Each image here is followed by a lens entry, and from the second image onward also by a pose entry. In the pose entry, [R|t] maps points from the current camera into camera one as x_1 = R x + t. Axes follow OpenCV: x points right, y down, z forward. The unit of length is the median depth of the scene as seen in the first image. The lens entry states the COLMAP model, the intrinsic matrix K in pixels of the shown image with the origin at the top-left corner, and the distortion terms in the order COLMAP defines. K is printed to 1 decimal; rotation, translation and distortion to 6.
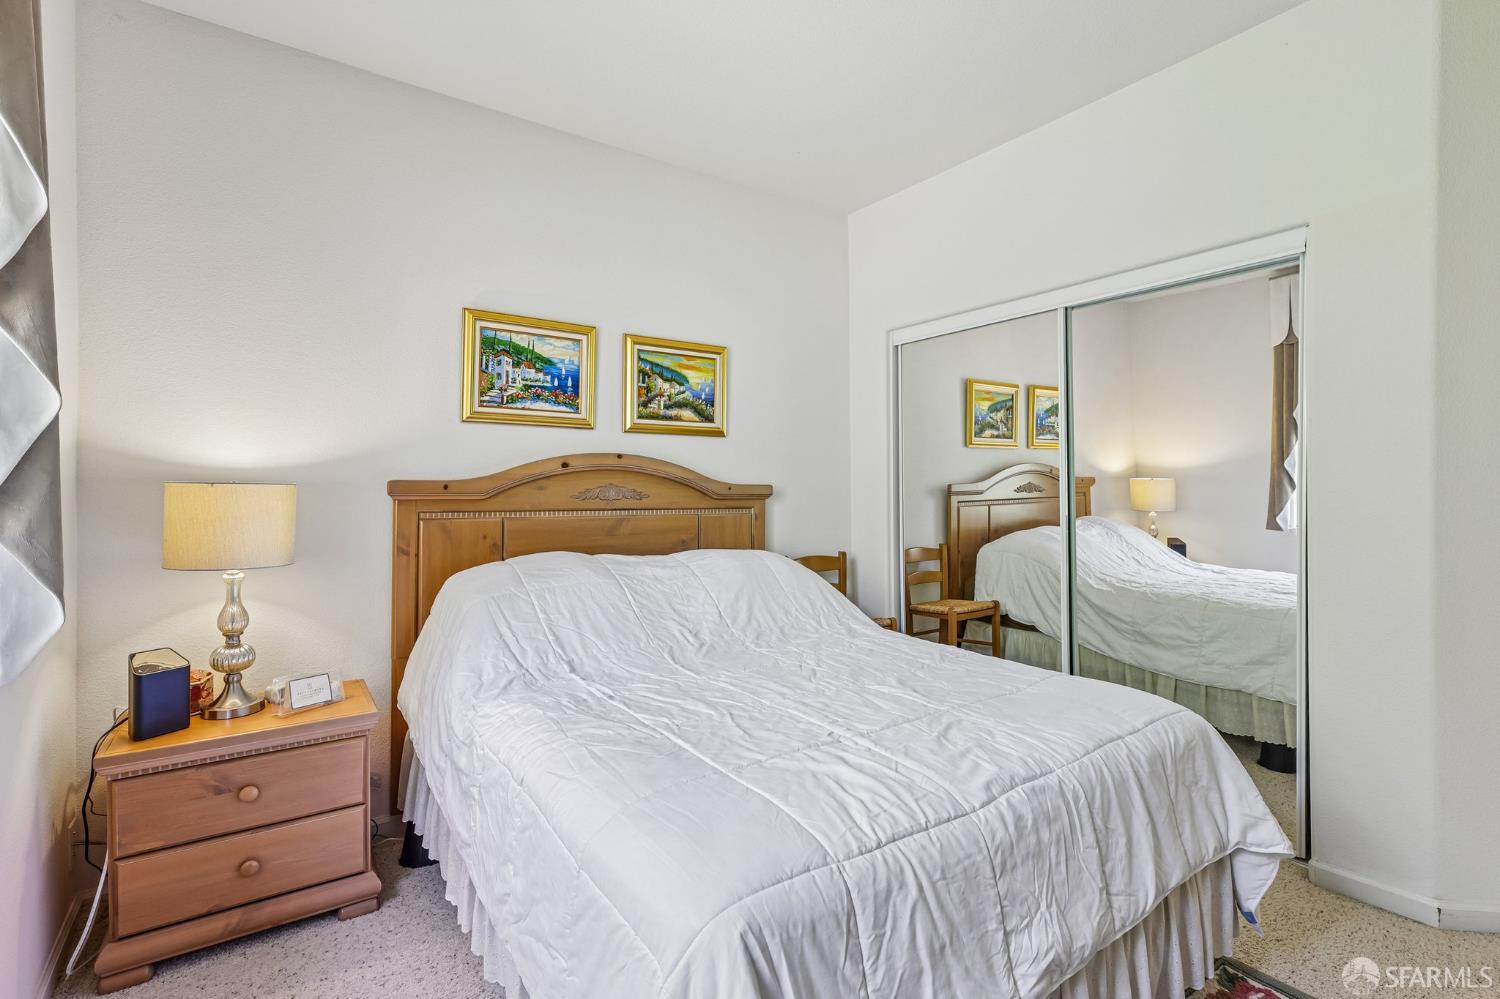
lens RADIAL K [[697.3, 0, 757.0], [0, 697.3, 497.8], [0, 0, 1]] dist [-0.001746, 0.000731]
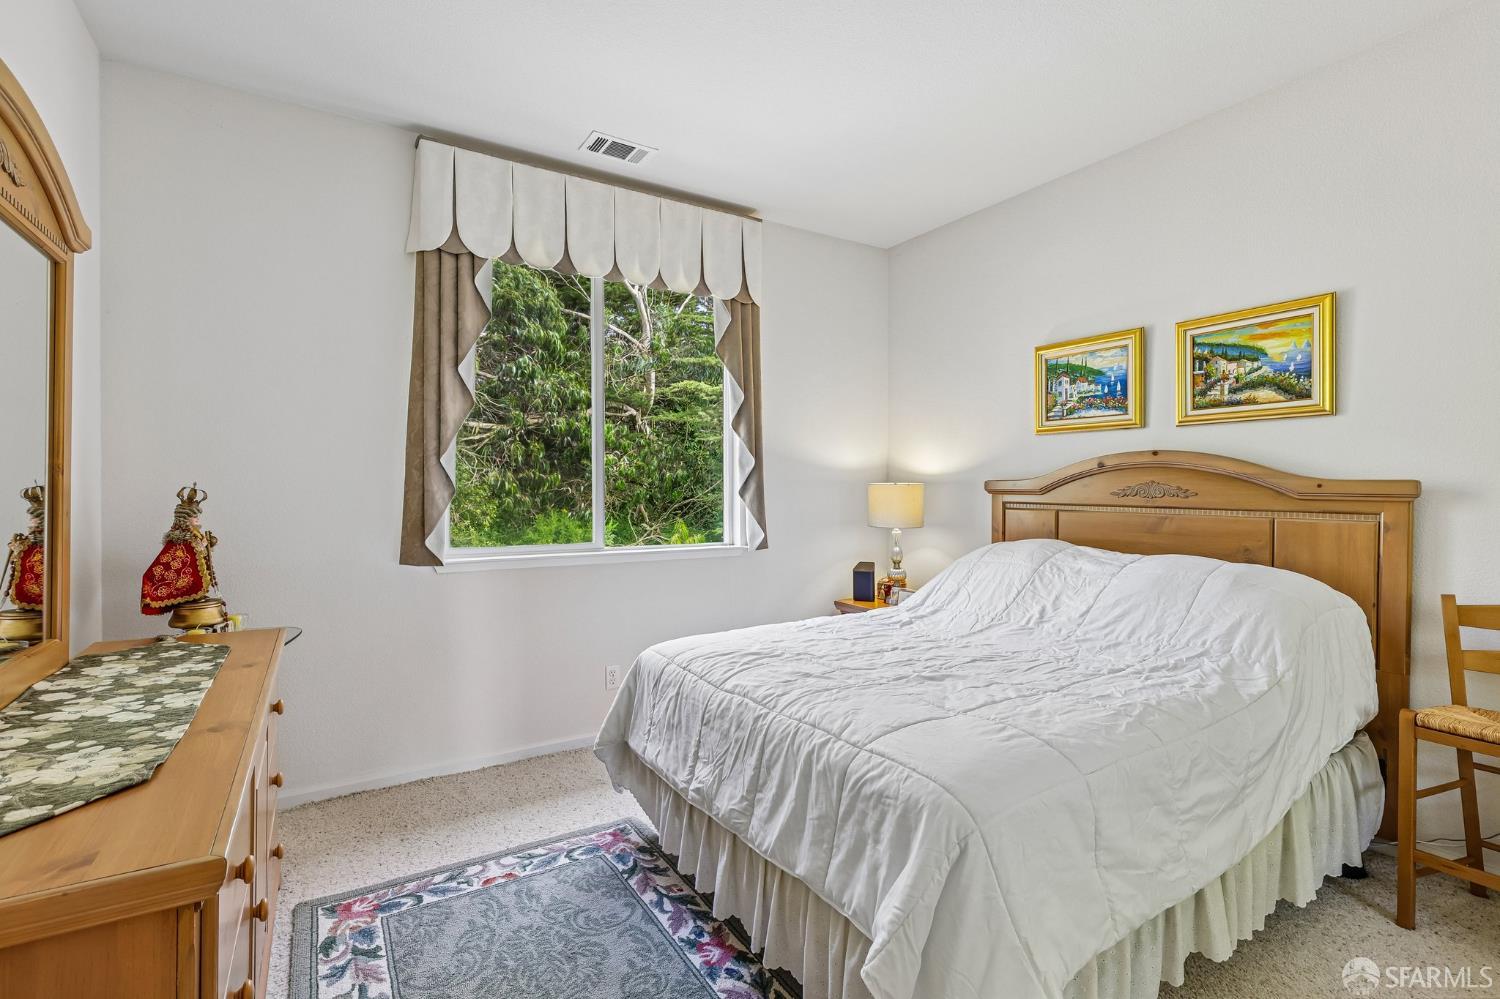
lens RADIAL K [[697.3, 0, 755.8], [0, 697.3, 486.4], [0, 0, 1]] dist [-0.001746, 0.000731]
pose [[-0.061746, 0.004403, -0.998082, 0.797326], [-0.006344, 0.999968, 0.004804, -0.013578], [0.998072, 0.006628, -0.061716, 0.487676]]
